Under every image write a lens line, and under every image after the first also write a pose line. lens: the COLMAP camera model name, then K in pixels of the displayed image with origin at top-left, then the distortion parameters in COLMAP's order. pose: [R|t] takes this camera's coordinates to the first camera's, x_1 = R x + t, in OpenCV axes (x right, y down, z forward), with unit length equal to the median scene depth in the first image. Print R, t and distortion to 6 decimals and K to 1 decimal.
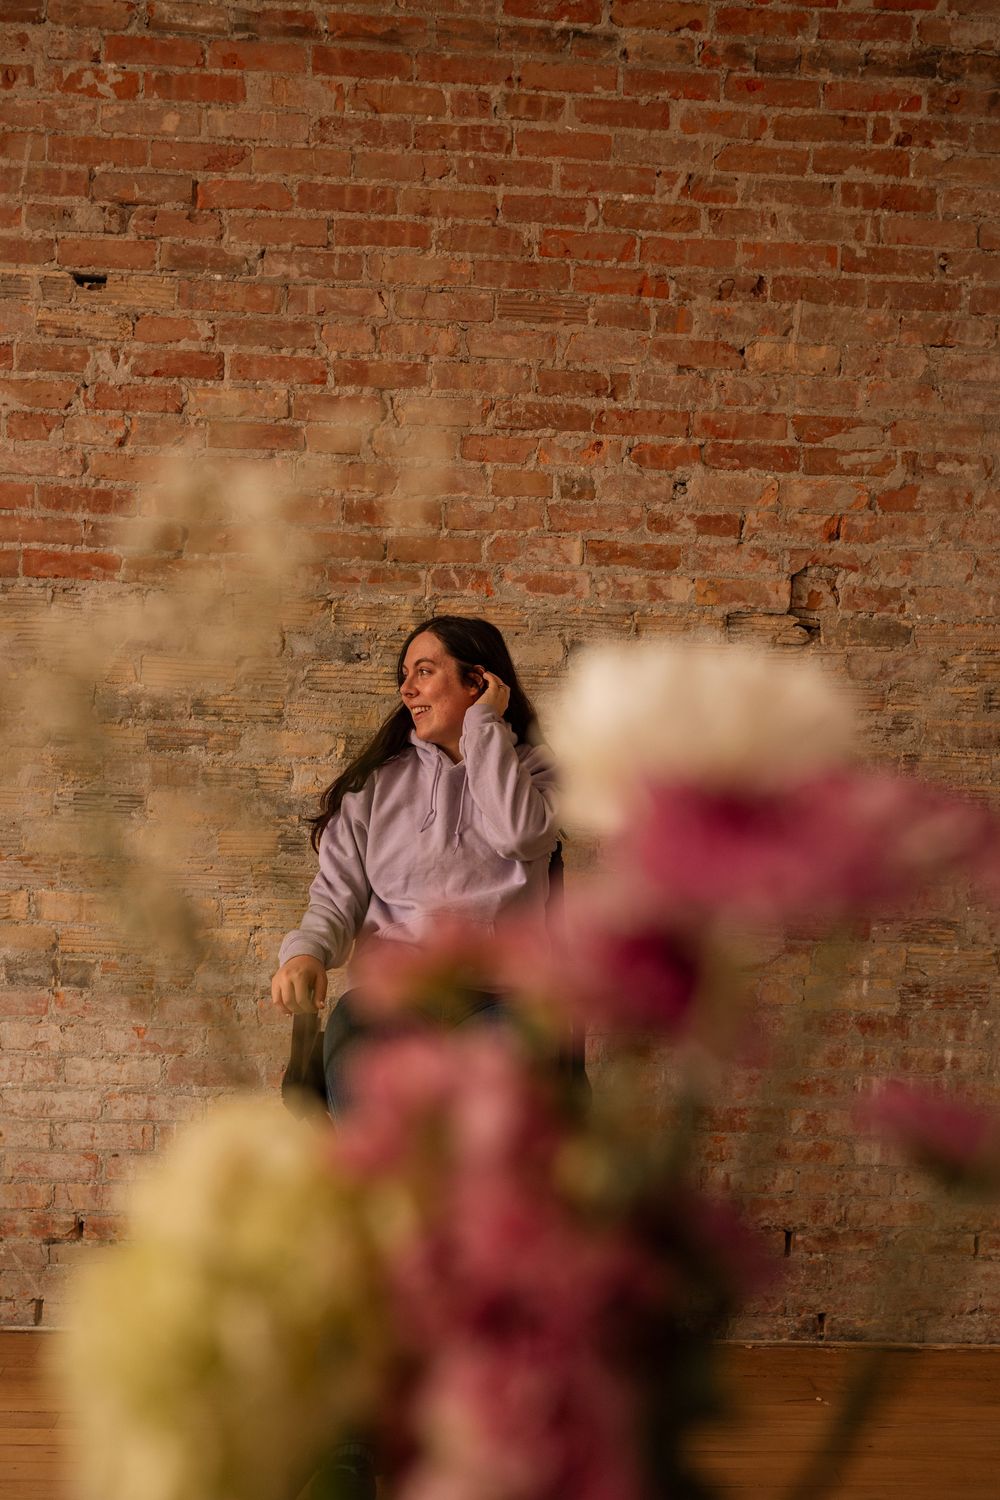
lens RADIAL K [[1456.8, 0, 484.8], [0, 1456.8, 752.8], [0, 0, 1]] dist [-0.006939, 0.000000]
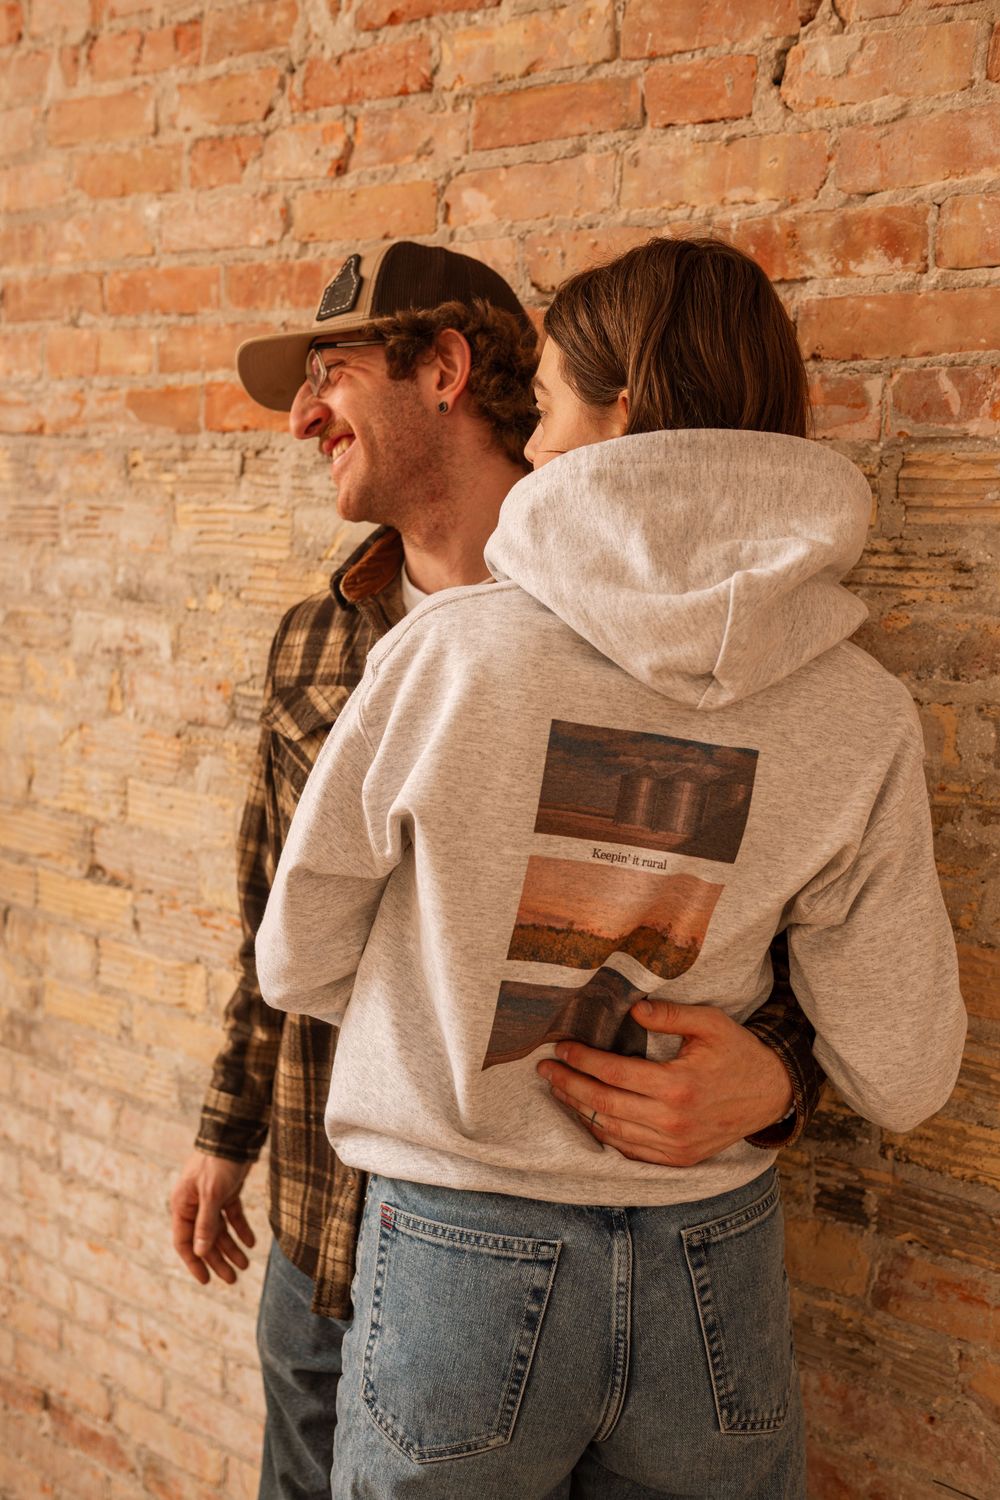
lens RADIAL K [[1456.8, 0, 491.5], [0, 1456.8, 746.4], [0, 0, 1]] dist [-0.006939, 0.000000]
pose [[0.791964, 0.087182, -0.604311, 0.130139], [-0.065101, 0.996168, 0.058397, -0.037563], [0.607087, -0.006907, 0.794606, 0.603098]]
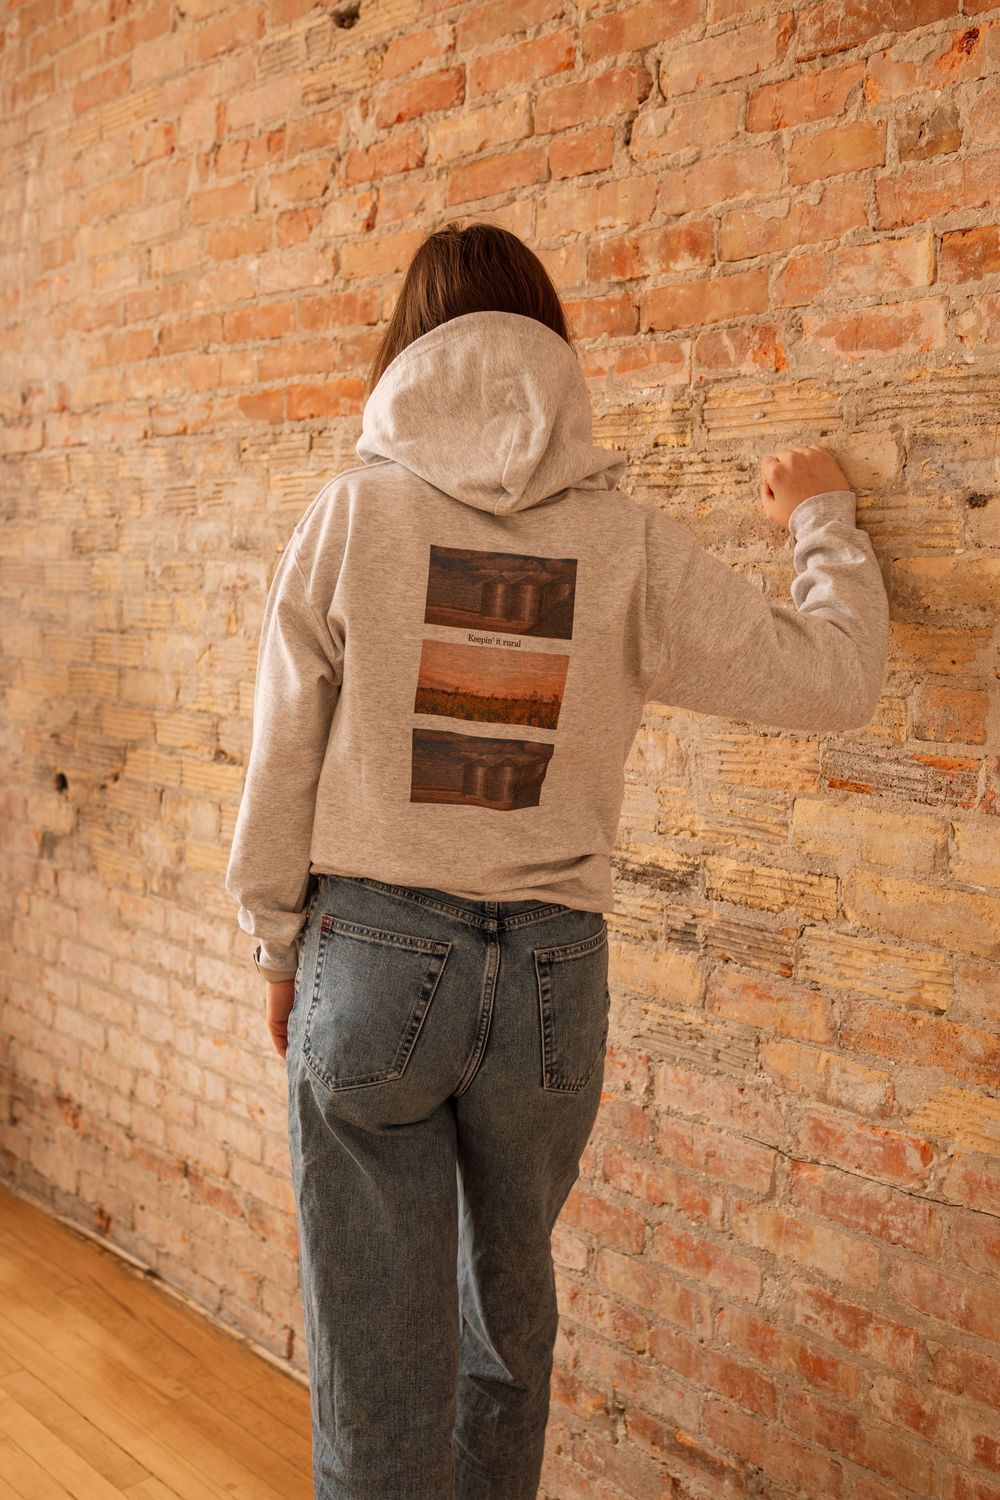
lens RADIAL K [[1456.8, 0, 490.4], [0, 1456.8, 748.5], [0, 0, 1]] dist [-0.006939, 0.000000]
pose [[0.670166, 0.058603, -0.739894, 0.351609], [-0.059288, 0.997919, 0.025339, 0.030276], [0.739840, 0.026885, 0.672246, 0.546298]]
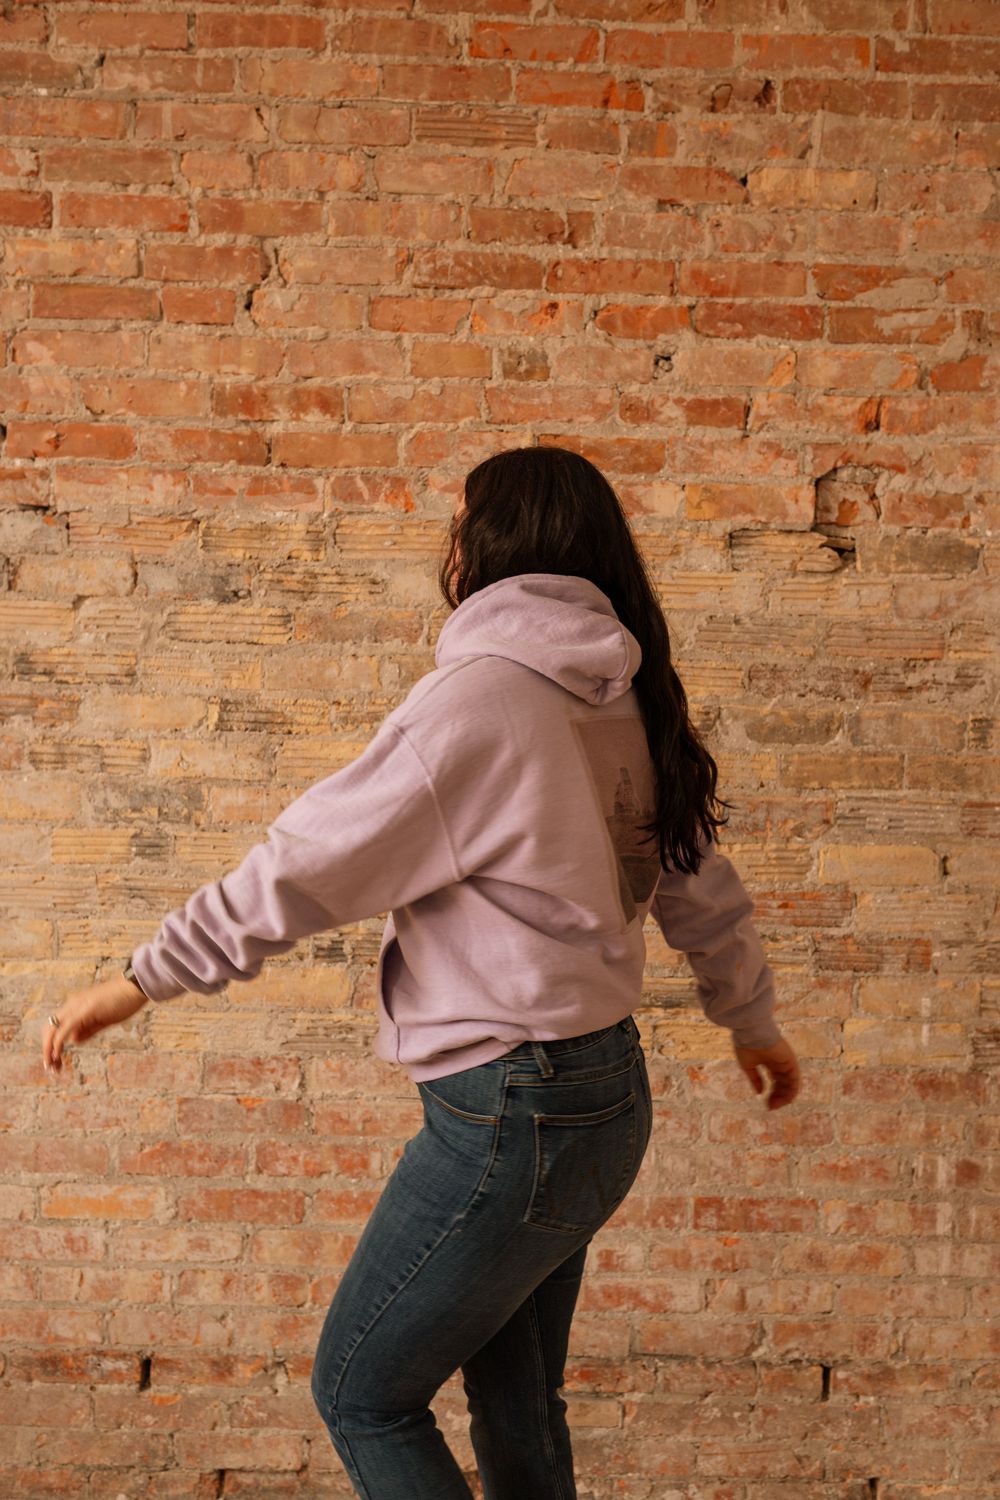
lens RADIAL K [[1456.8, 0, 497.1], [0, 1456.8, 751.5], [0, 0, 1]] dist [-0.006939, 0.000000]
pose [[0.999629, -0.010582, -0.025101, 0.065732], [0.009874, 0.999554, -0.028174, 0.037139], [0.025388, 0.027916, 0.999288, 0.258633]]
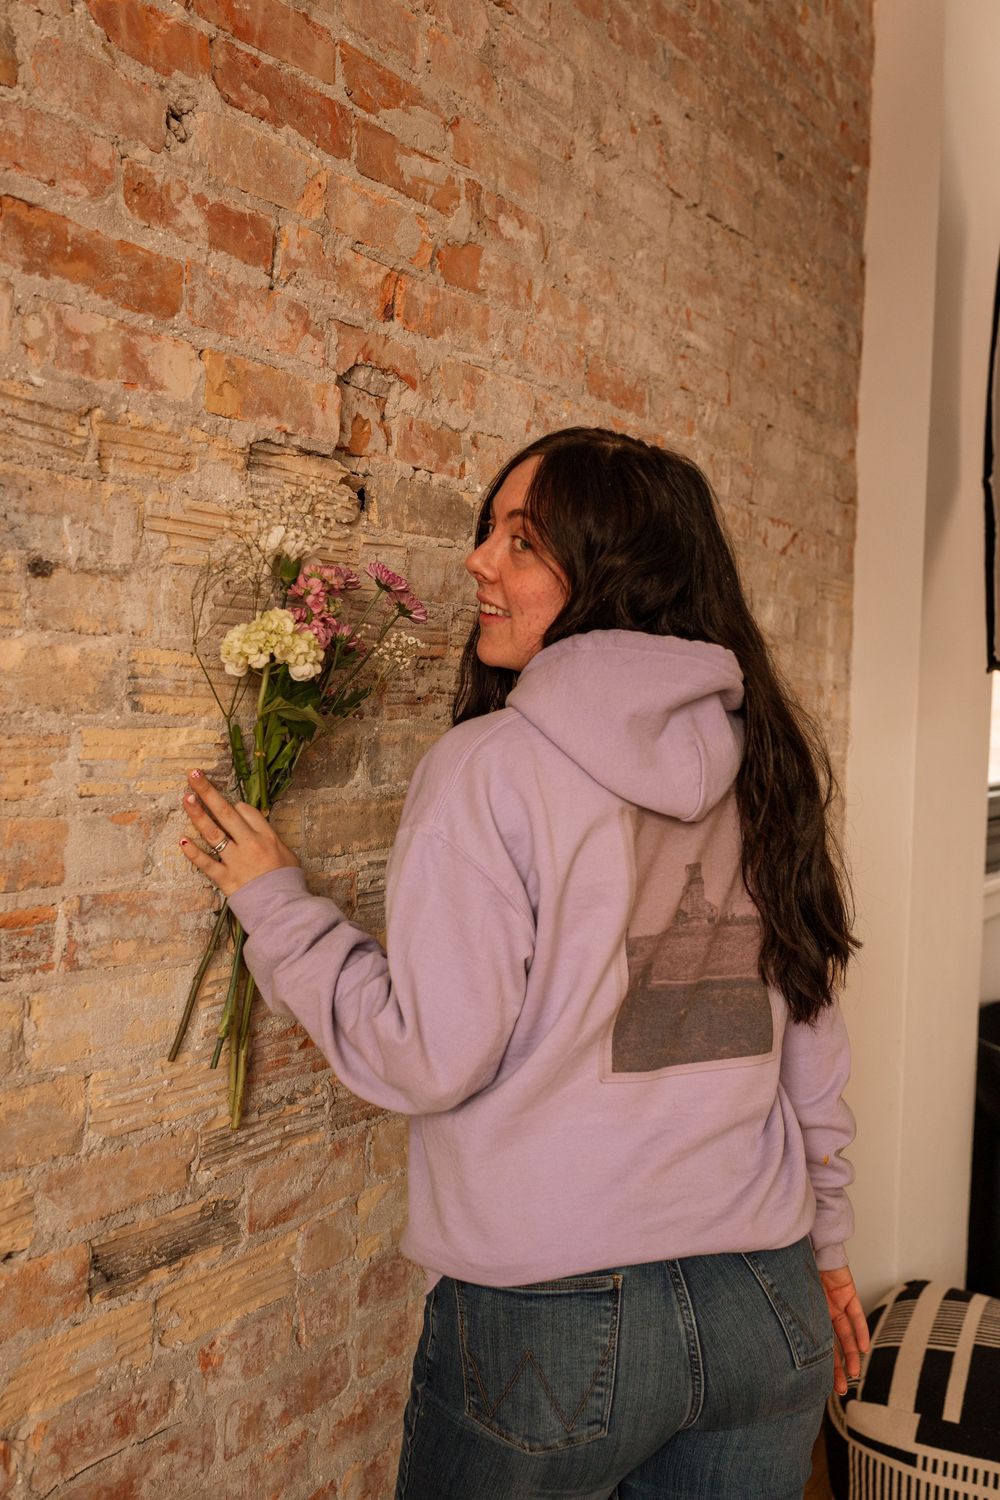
lens RADIAL K [[1538.0, 0, 498.9], [0, 1538.0, 728.6], [0, 0, 1]] dist [-0.003118, 0.000000]
pose [[0.551157, -0.038154, 0.833529, -0.189380], [0.047398, 0.998773, 0.014376, -0.010865], [-0.833054, 0.031584, 0.552289, 0.686432]]
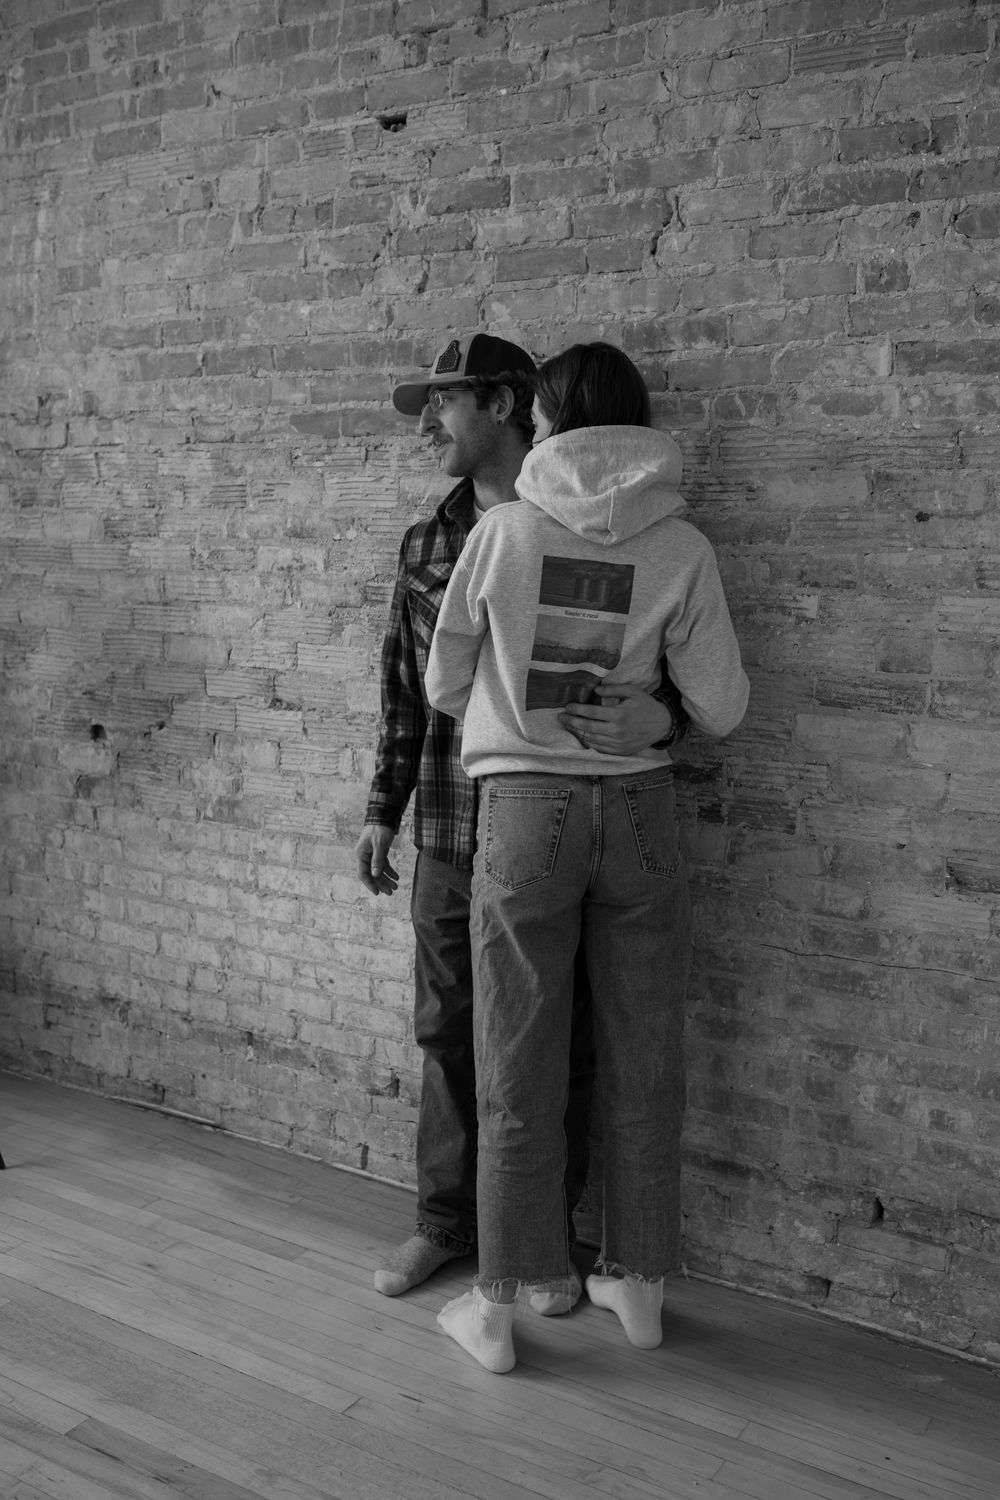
lens RADIAL K [[1456.8, 0, 502.5], [0, 1456.8, 758.9], [0, 0, 1]] dist [-0.006939, 0.000000]
pose [[0.820608, 0.058793, -0.568459, 0.355337], [-0.022810, 0.997271, 0.070215, 0.027643], [0.571036, -0.044653, 0.819710, 0.224818]]
